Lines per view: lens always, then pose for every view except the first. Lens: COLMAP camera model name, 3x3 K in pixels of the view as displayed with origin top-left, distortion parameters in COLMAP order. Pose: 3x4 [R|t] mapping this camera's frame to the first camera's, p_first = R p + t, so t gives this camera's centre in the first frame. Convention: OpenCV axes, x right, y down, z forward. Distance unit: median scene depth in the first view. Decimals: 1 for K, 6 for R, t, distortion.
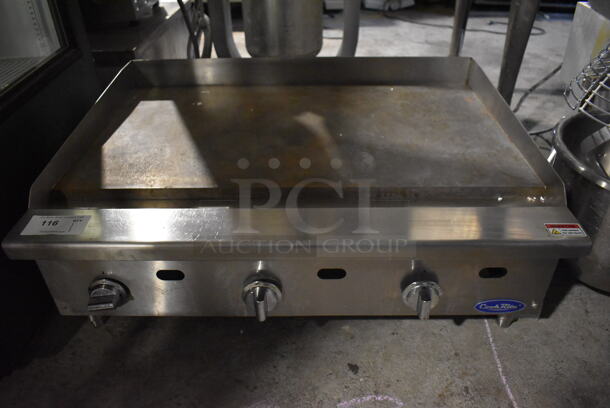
lens RADIAL K [[470.4, 0, 306.0], [0, 470.4, 208.0], [0, 0, 1]] dist [-0.094410, 0.001856]
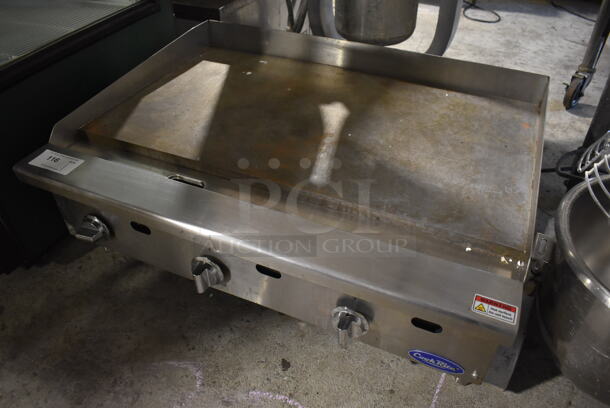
lens RADIAL K [[470.4, 0, 304.4], [0, 470.4, 208.0], [0, 0, 1]] dist [-0.094410, 0.001856]
pose [[0.915726, 0.265556, -0.301540, 0.341939], [-0.237924, 0.963122, 0.125653, -0.118614], [0.323788, -0.043320, 0.945138, 0.063274]]
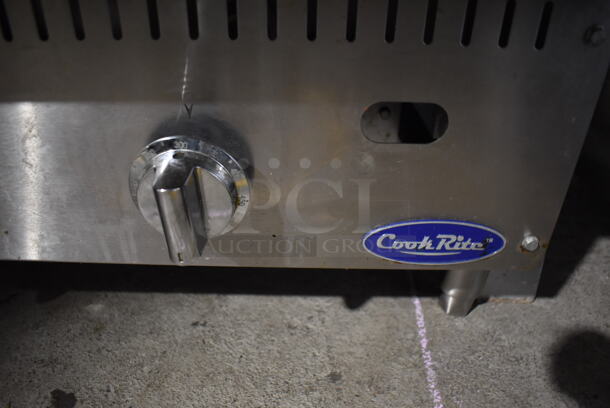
lens RADIAL K [[470.4, 0, 302.2], [0, 470.4, 199.4], [0, 0, 1]] dist [-0.094410, 0.001856]
pose [[0.999108, 0.019394, 0.037501, 0.275317], [-0.017427, 0.998490, -0.052089, 0.181507], [-0.038454, 0.051389, 0.997938, 0.580443]]
